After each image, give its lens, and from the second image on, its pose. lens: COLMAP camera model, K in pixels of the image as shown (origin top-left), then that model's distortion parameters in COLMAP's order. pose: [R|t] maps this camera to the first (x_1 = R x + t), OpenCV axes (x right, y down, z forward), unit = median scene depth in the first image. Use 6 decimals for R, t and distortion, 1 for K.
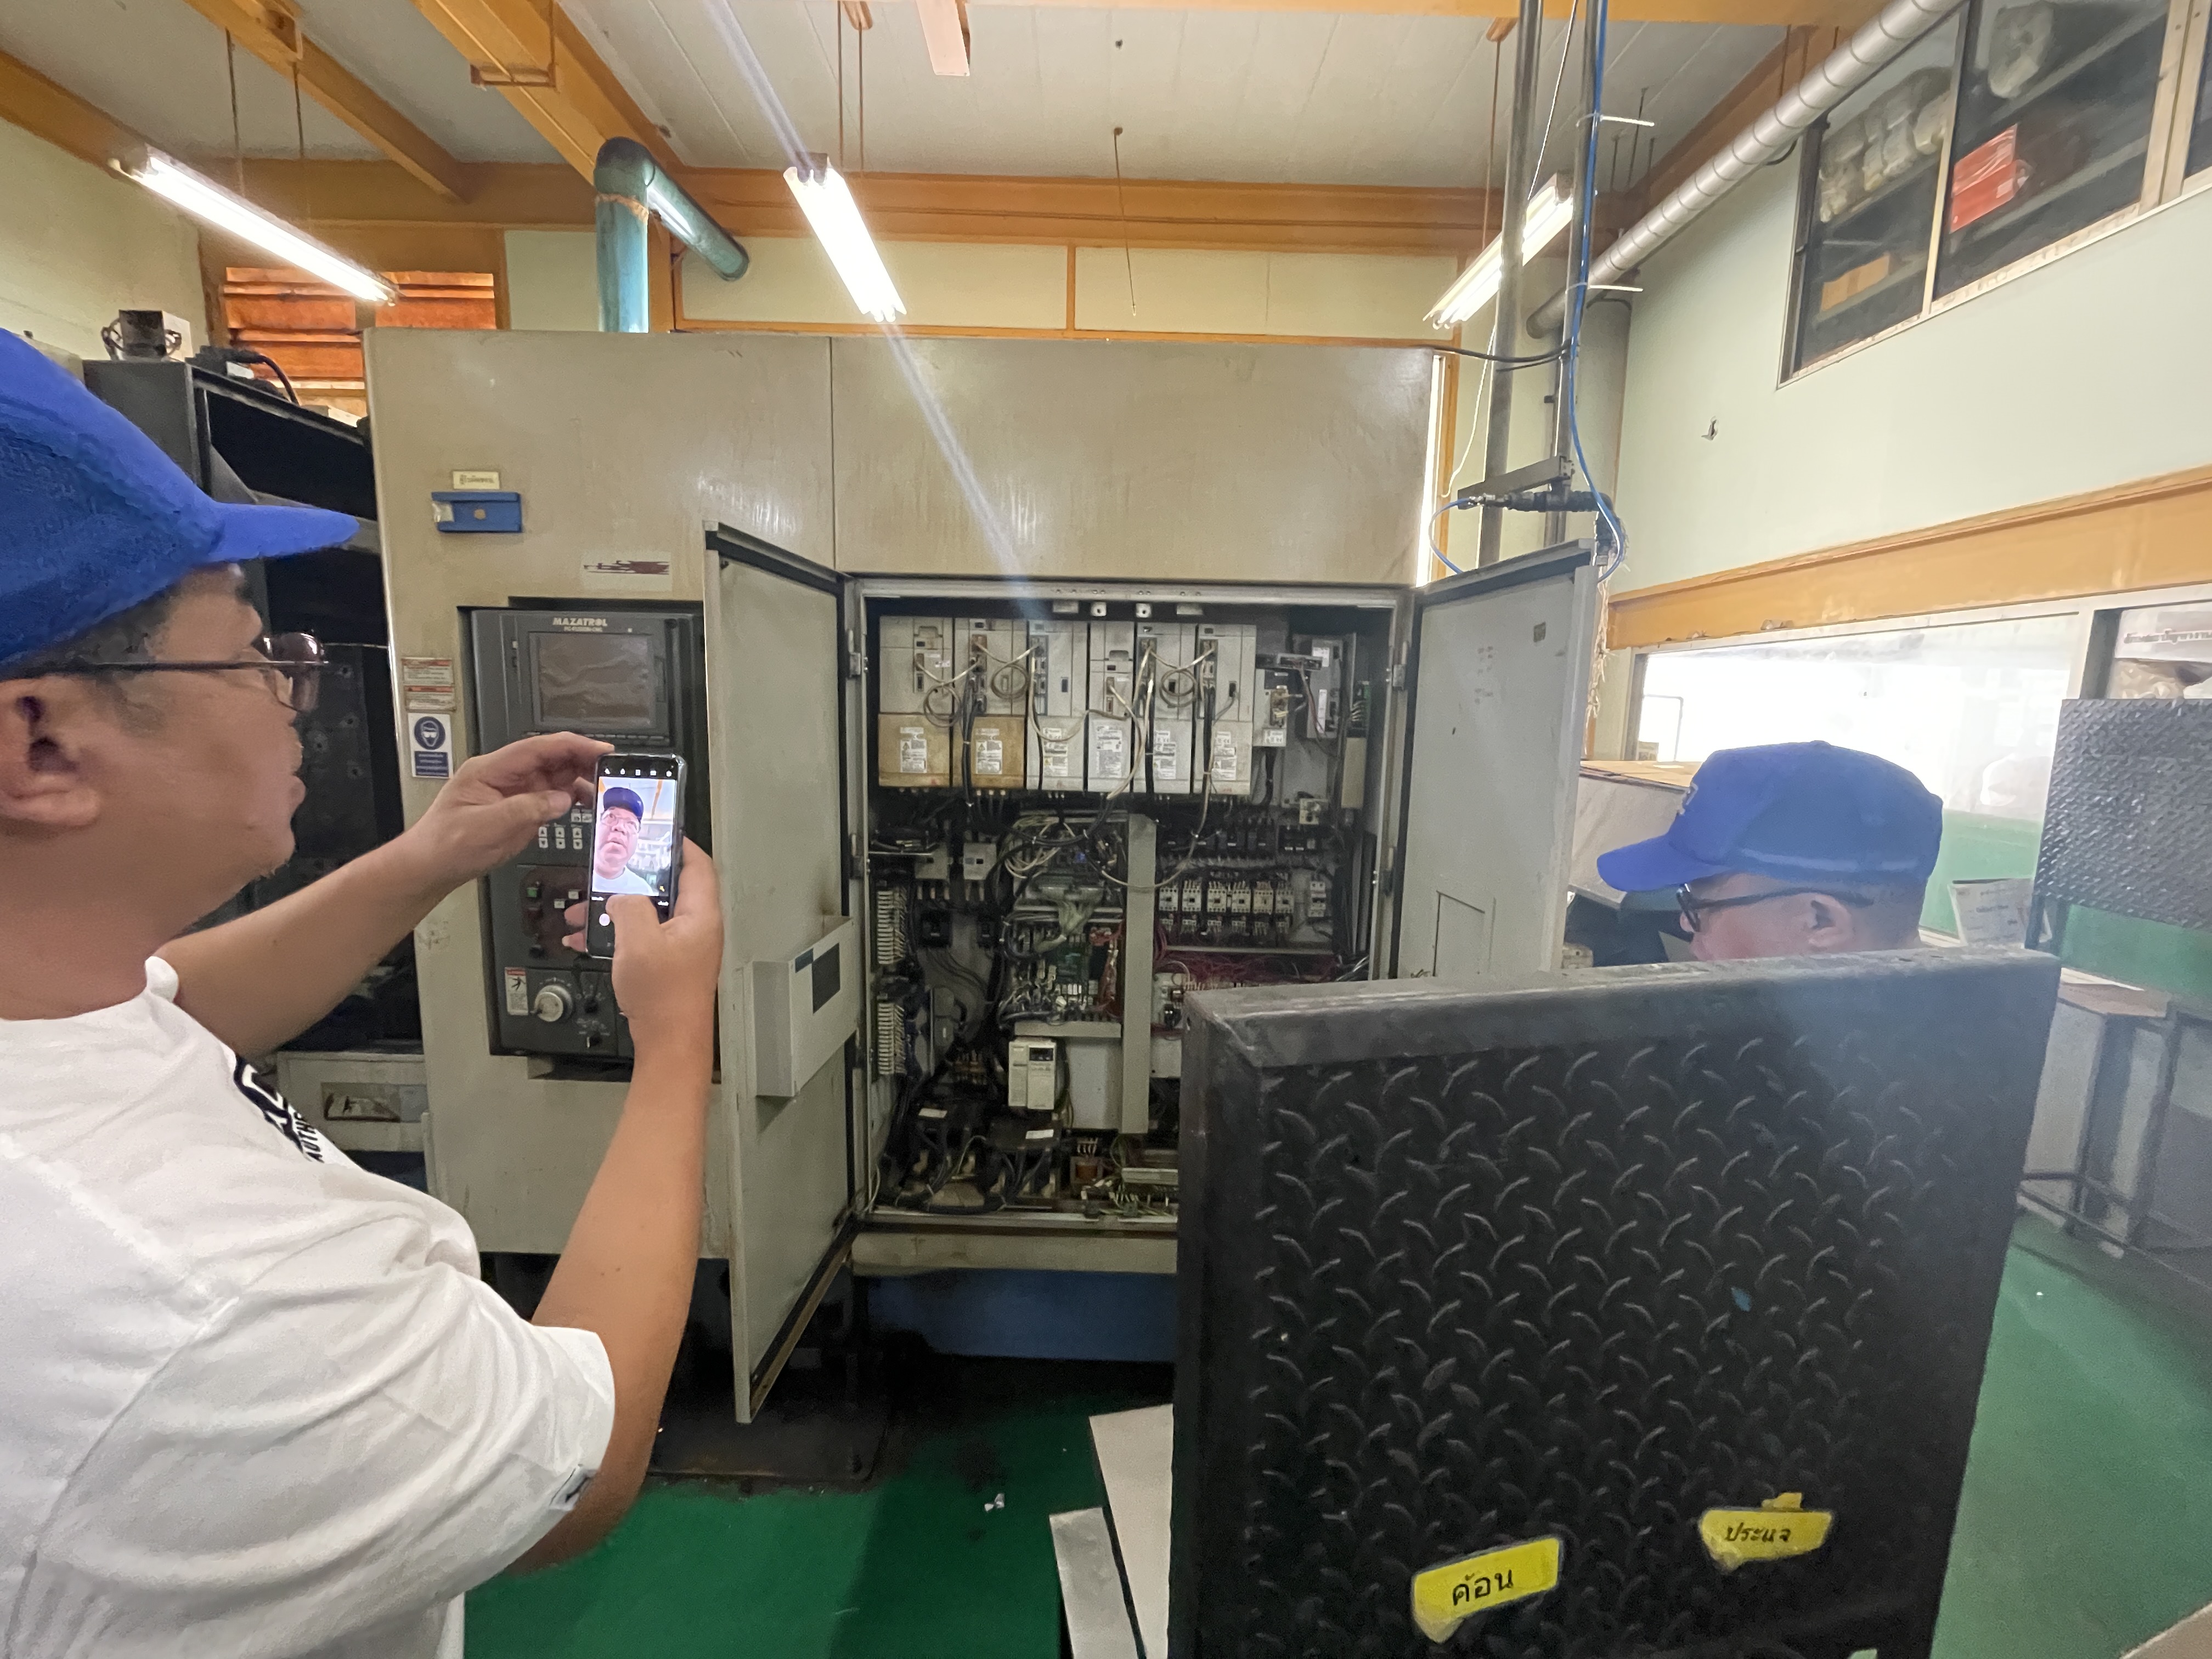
lens RADIAL K [[893.1, 0, 1098.8], [0, 893.1, 822.3], [0, 0, 1]] dist [-0.005880, 0.001218]
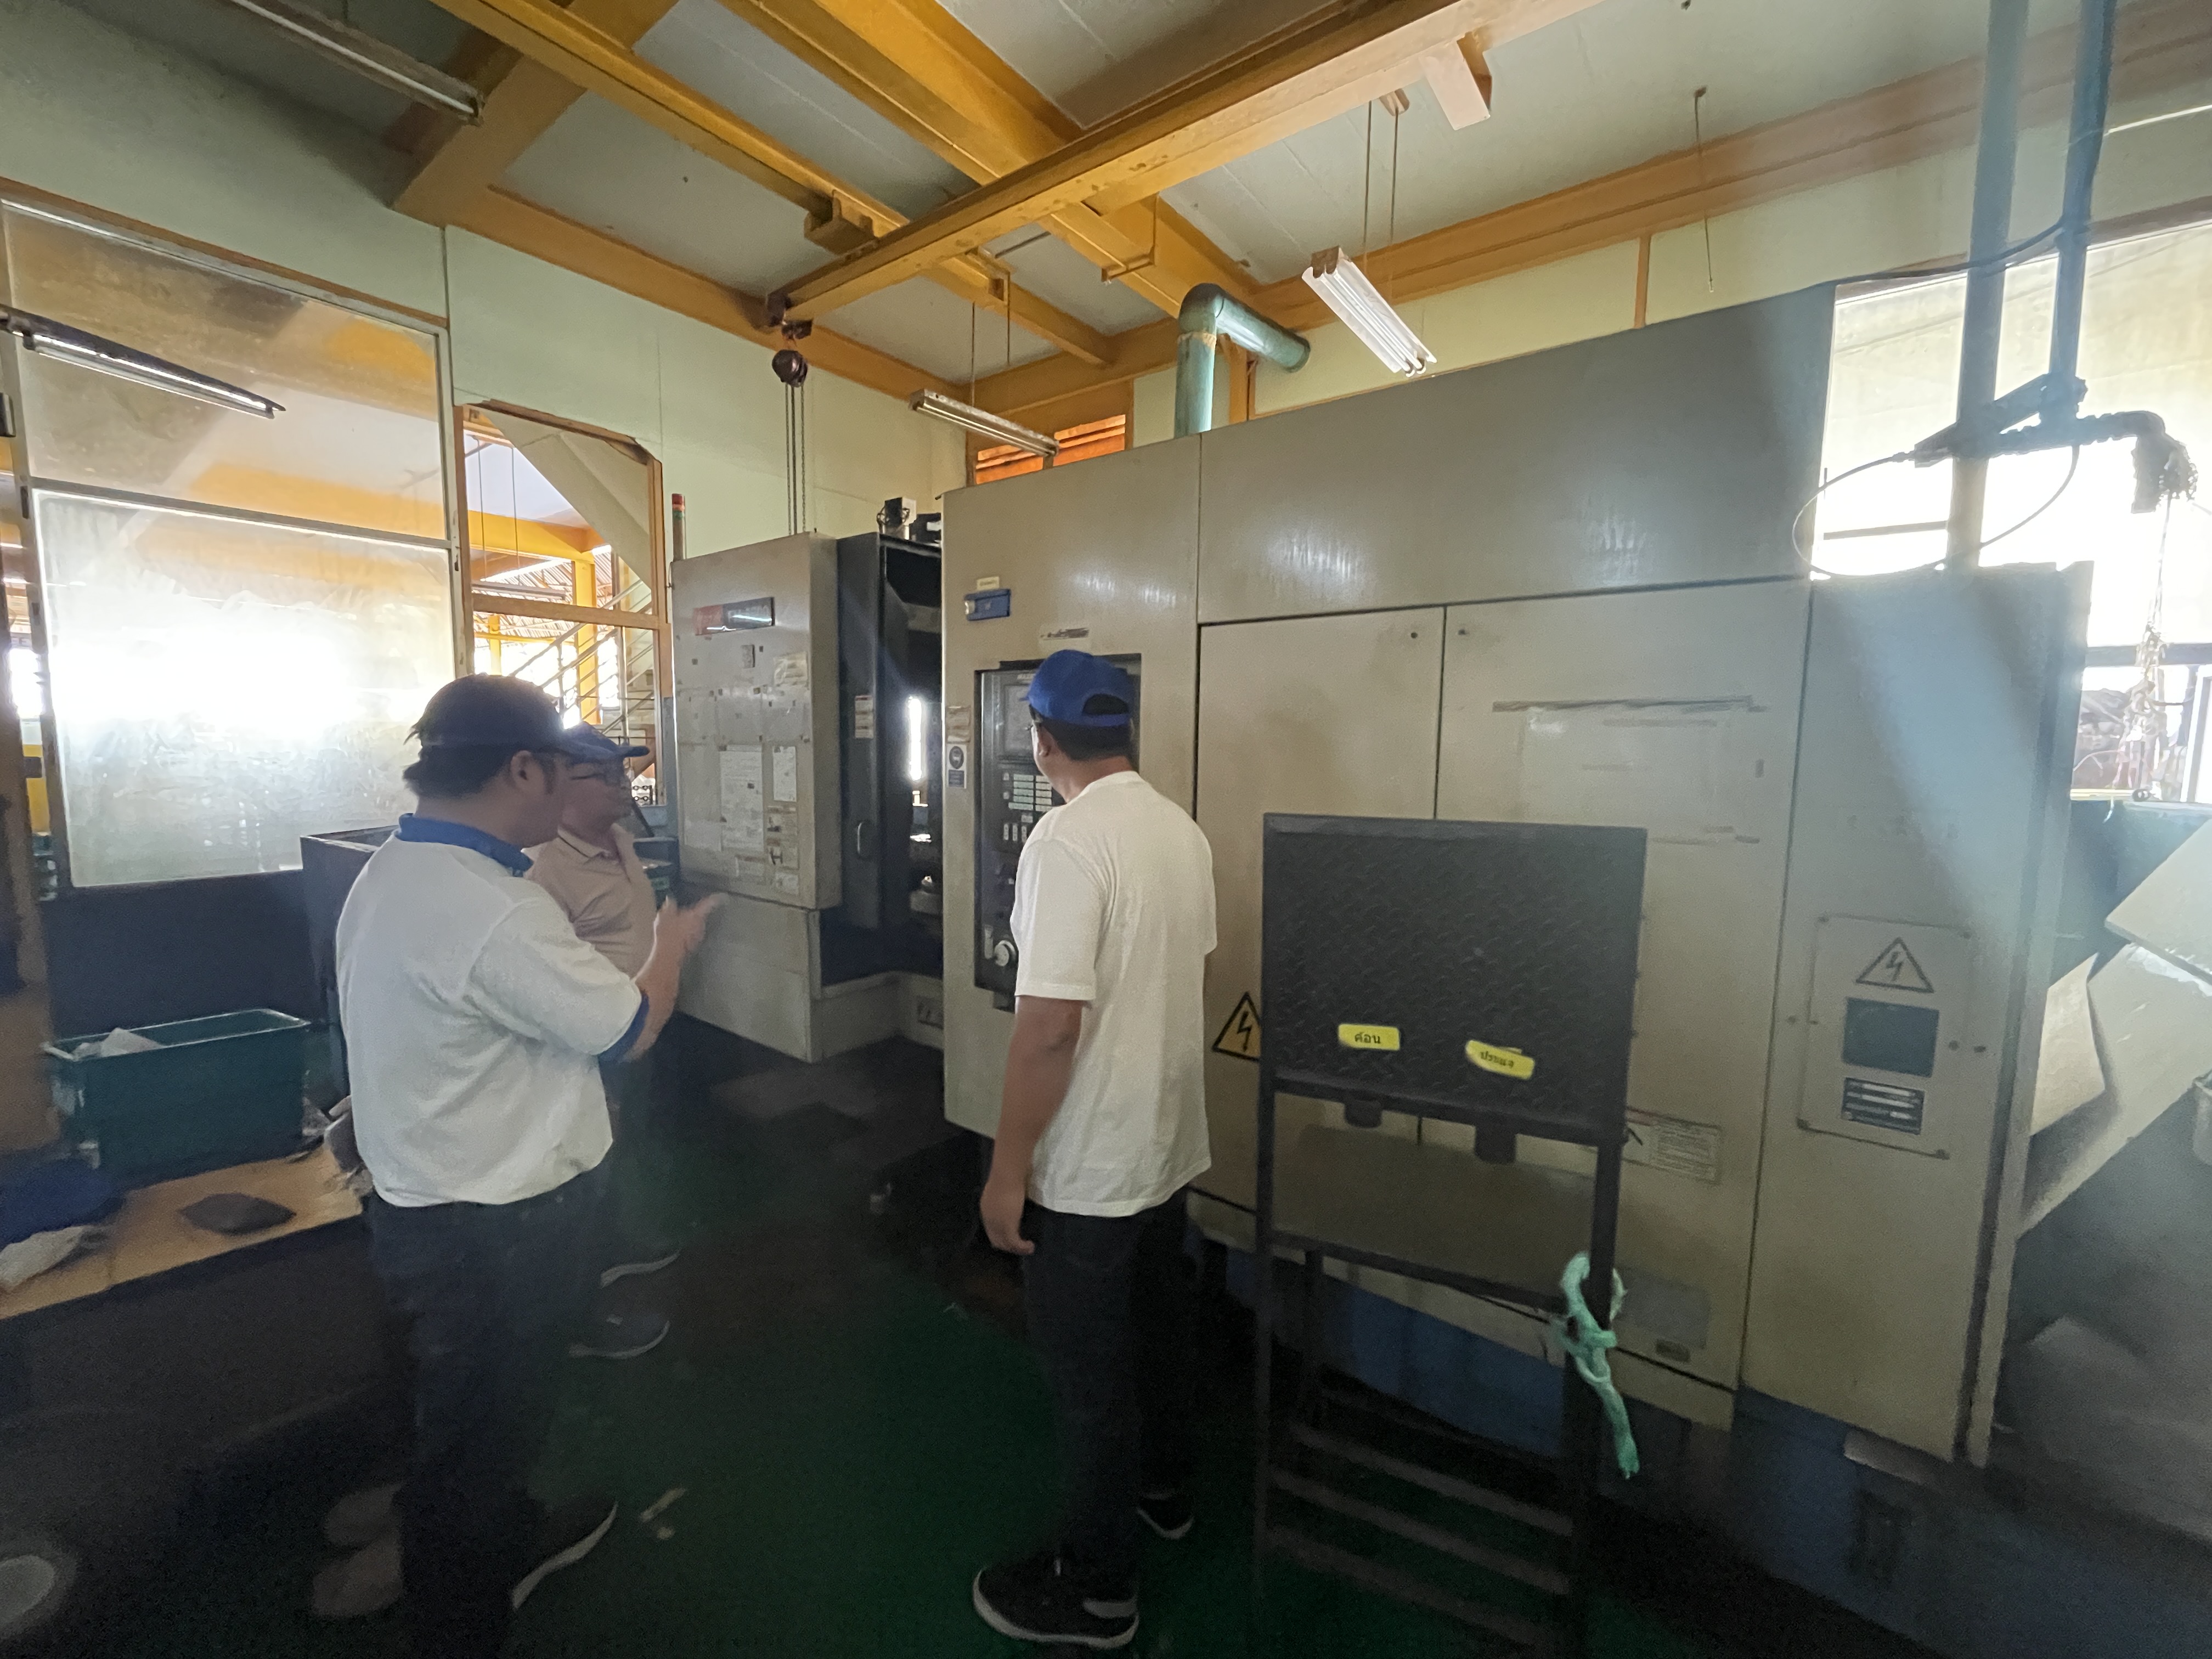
lens RADIAL K [[893.1, 0, 1109.3], [0, 893.1, 825.4], [0, 0, 1]] dist [-0.005880, 0.001218]
pose [[0.794748, 0.046071, -0.605188, 0.144311], [-0.075467, 0.996878, -0.023216, 0.011169], [0.602229, 0.064123, 0.795744, -0.004727]]
